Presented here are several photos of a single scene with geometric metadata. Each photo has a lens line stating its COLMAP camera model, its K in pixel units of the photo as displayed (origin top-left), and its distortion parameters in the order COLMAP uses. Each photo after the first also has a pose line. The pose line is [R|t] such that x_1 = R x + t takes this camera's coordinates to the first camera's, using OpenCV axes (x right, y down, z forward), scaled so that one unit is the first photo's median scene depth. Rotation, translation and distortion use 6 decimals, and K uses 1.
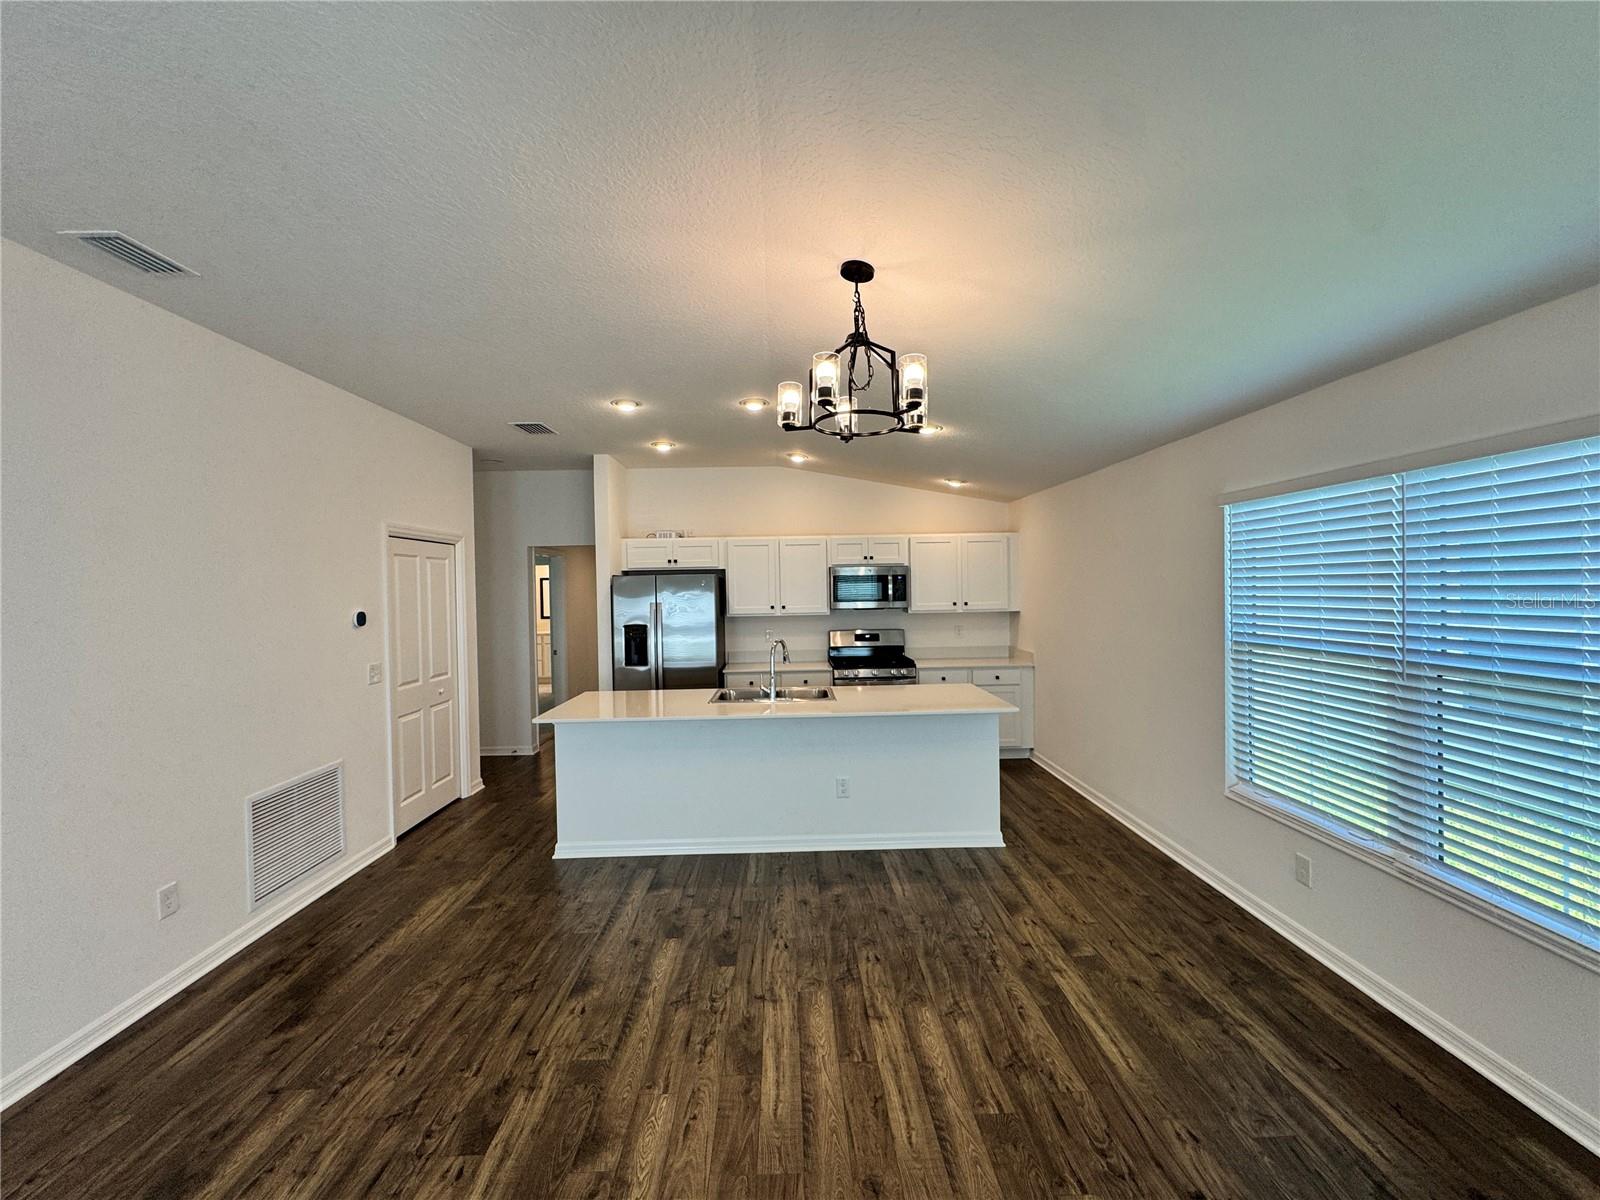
lens RADIAL K [[638.5, 0, 799.8], [0, 638.5, 598.2], [0, 0, 1]] dist [-0.003602, -0.000307]
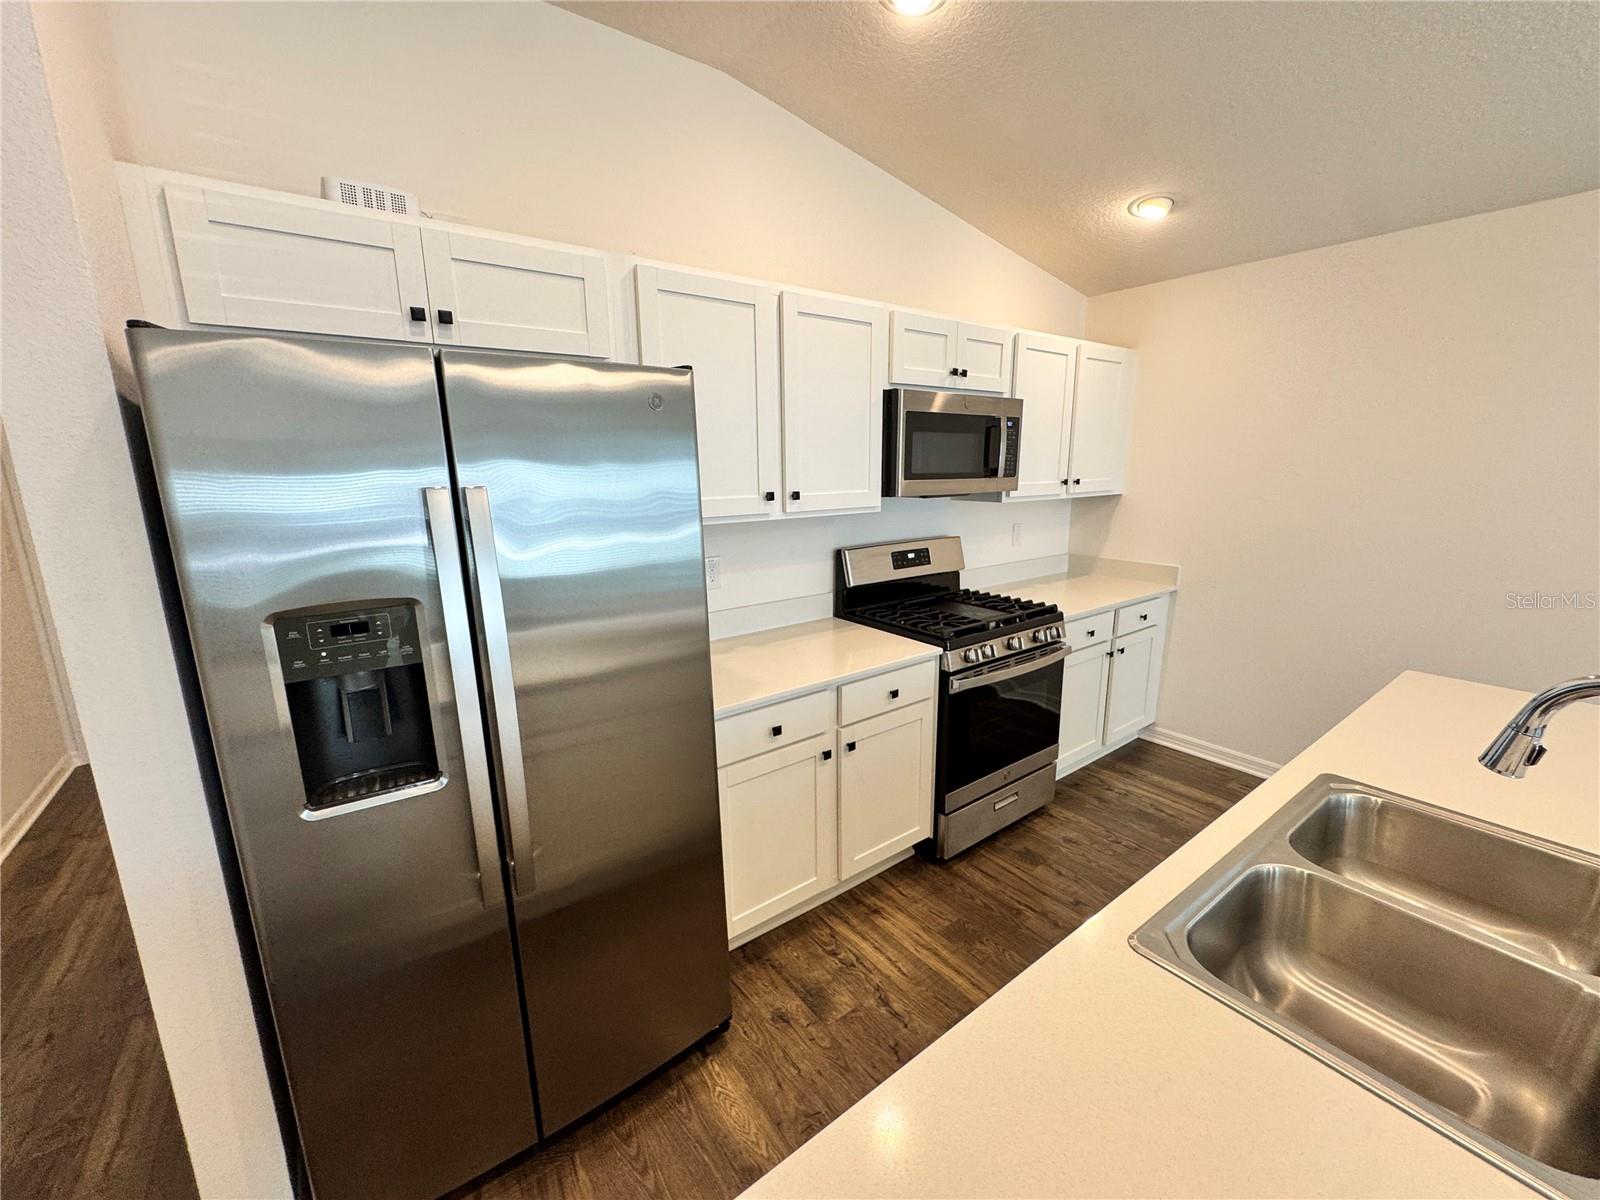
lens RADIAL K [[638.5, 0, 804.7], [0, 638.5, 600.2], [0, 0, 1]] dist [-0.003602, -0.000307]
pose [[0.814334, -0.112293, 0.569430, -0.255233], [0.007115, 0.982963, 0.183668, 0.006479], [-0.580354, -0.145516, 0.801258, 0.763964]]
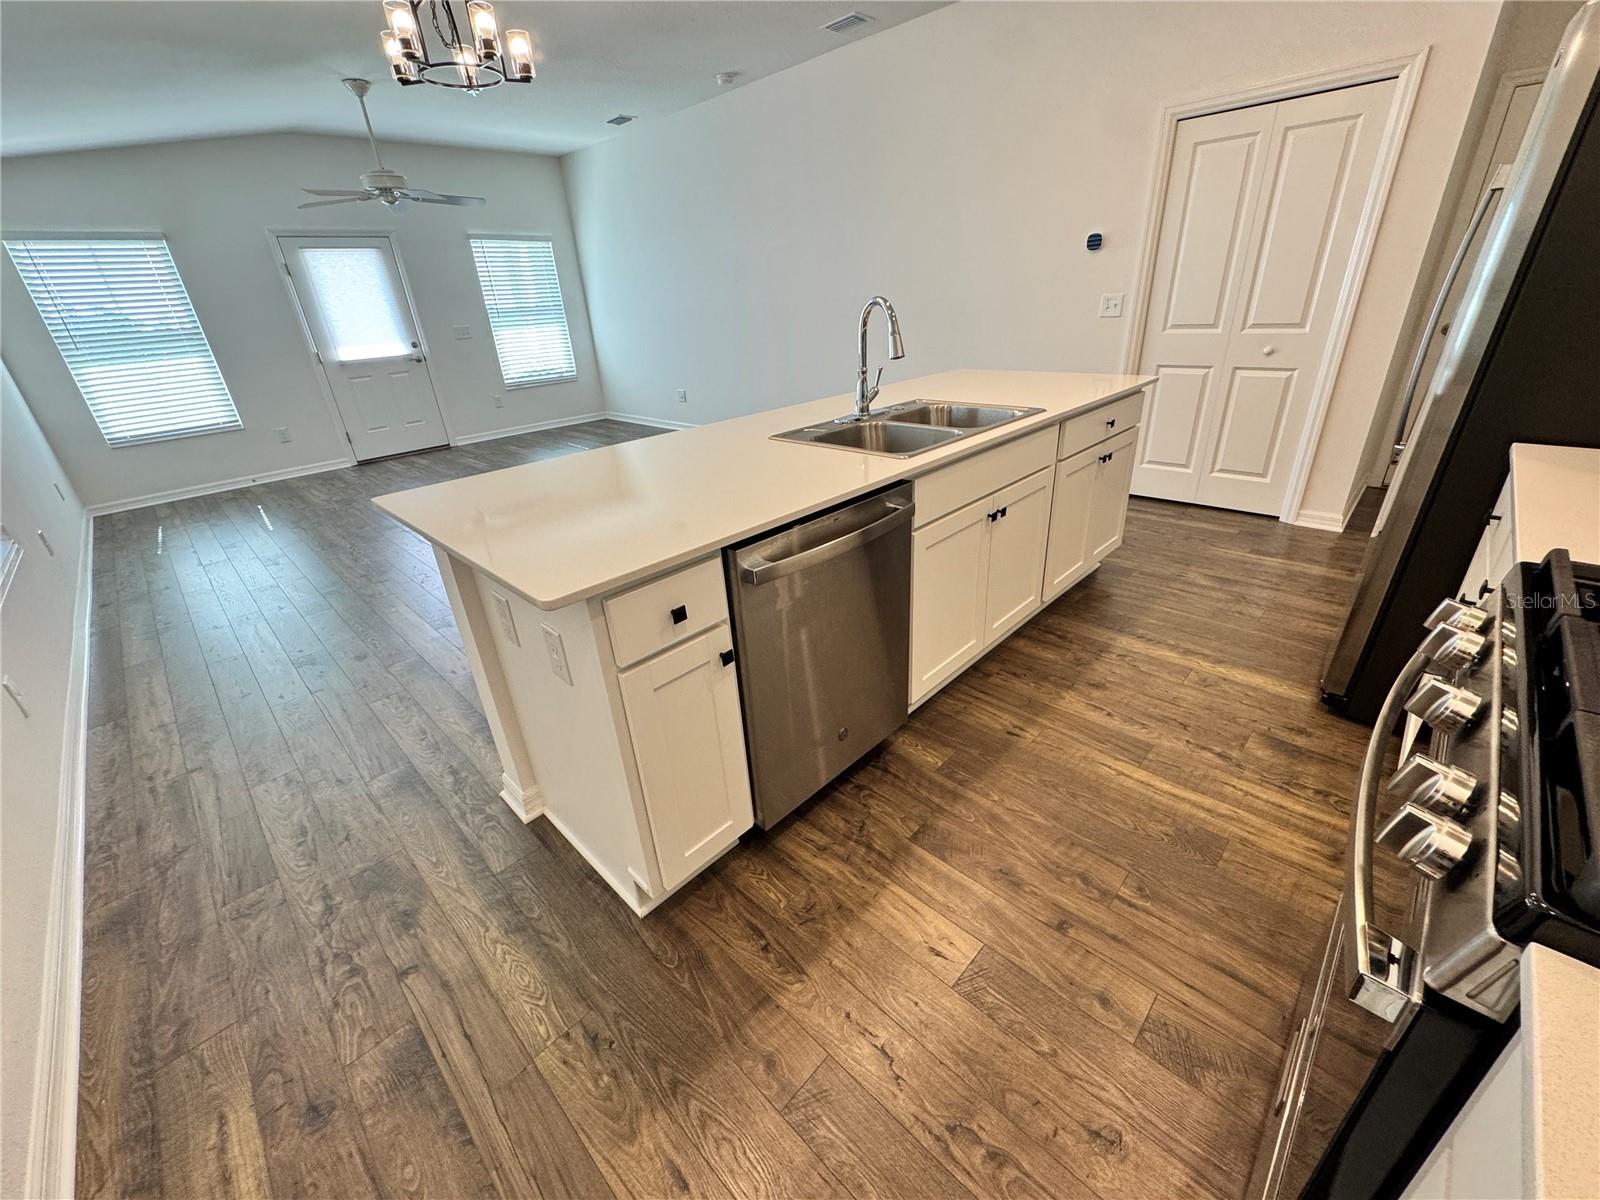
lens RADIAL K [[638.5, 0, 802.1], [0, 638.5, 595.1], [0, 0, 1]] dist [-0.003602, -0.000307]
pose [[-0.712301, 0.353952, -0.606090, 0.283707], [0.059605, 0.890917, 0.450239, 0.033536], [0.699339, 0.284580, -0.655698, 1.020545]]
